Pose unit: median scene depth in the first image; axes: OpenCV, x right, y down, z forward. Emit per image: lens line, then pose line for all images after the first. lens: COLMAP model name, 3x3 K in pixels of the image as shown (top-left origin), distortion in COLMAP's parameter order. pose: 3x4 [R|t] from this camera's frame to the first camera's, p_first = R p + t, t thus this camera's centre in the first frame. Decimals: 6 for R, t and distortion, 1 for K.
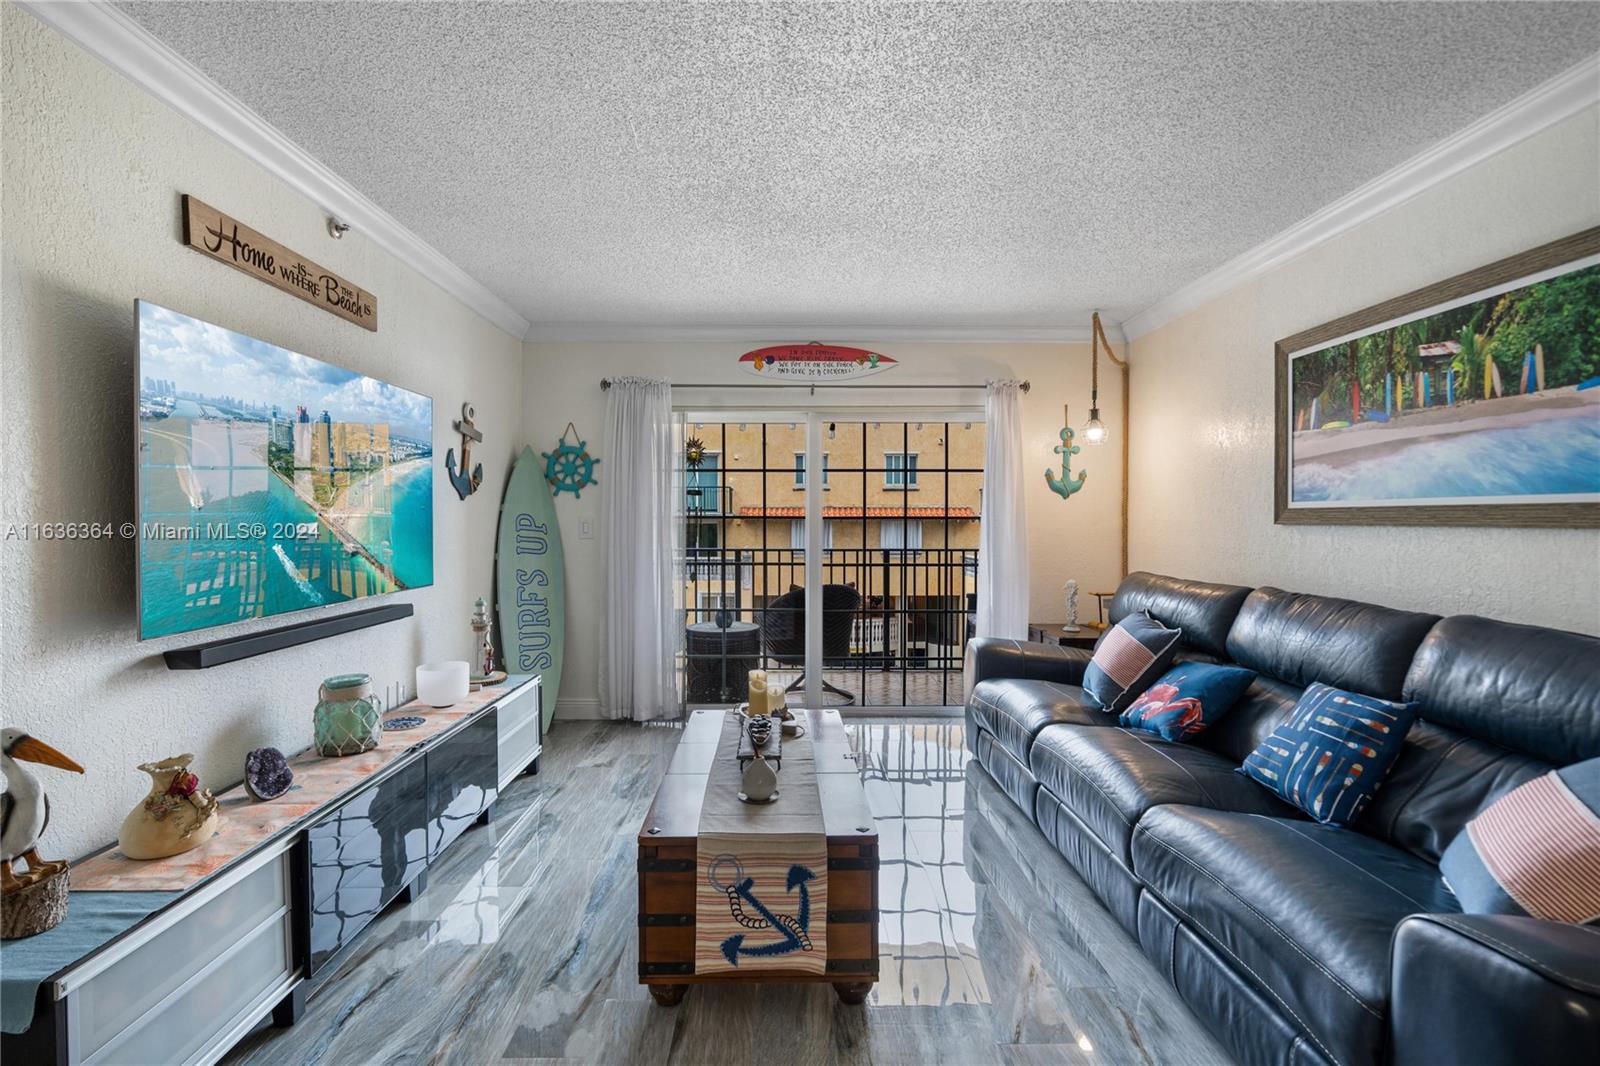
lens RADIAL K [[742.7, 0, 779.1], [0, 742.7, 521.8], [0, 0, 1]] dist [-0.003986, -0.000318]
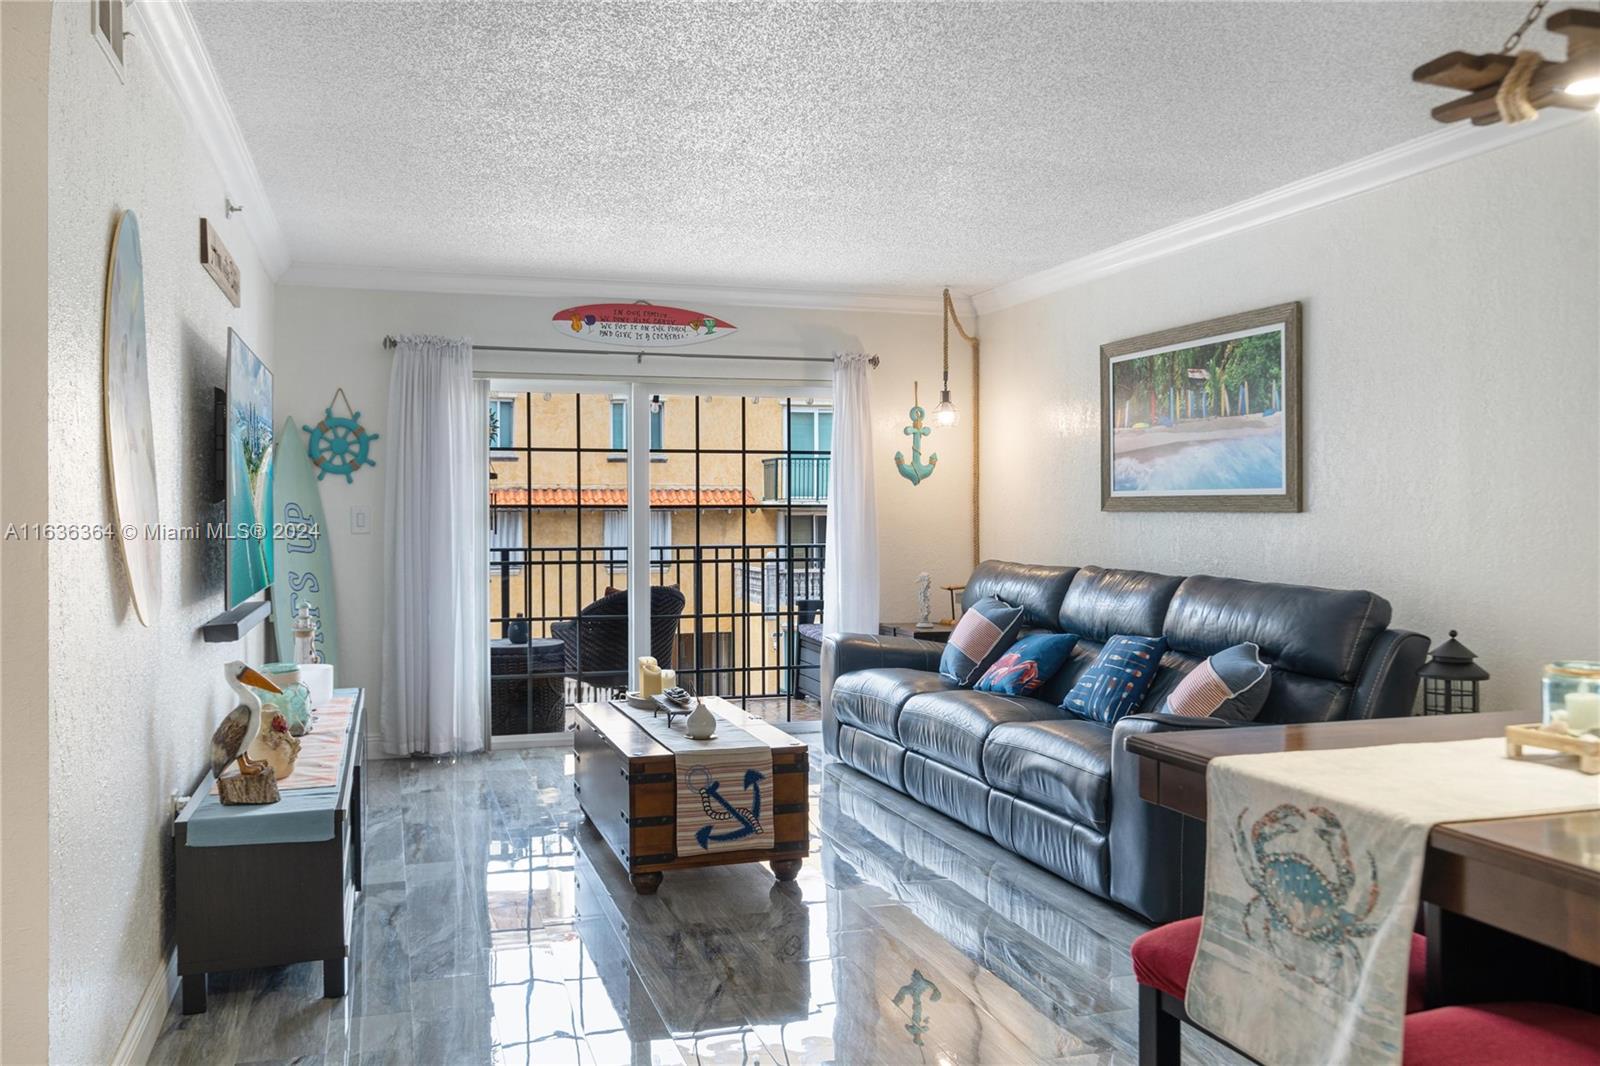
lens RADIAL K [[1355.2, 0, 801.3], [0, 1355.2, 472.0], [0, 0, 1]] dist [-0.001085, 0.000526]
pose [[0.953146, 0.004742, 0.302473, -0.388293], [0.004592, 0.999535, -0.030139, 0.003777], [-0.302475, 0.030116, 0.952681, -0.836142]]
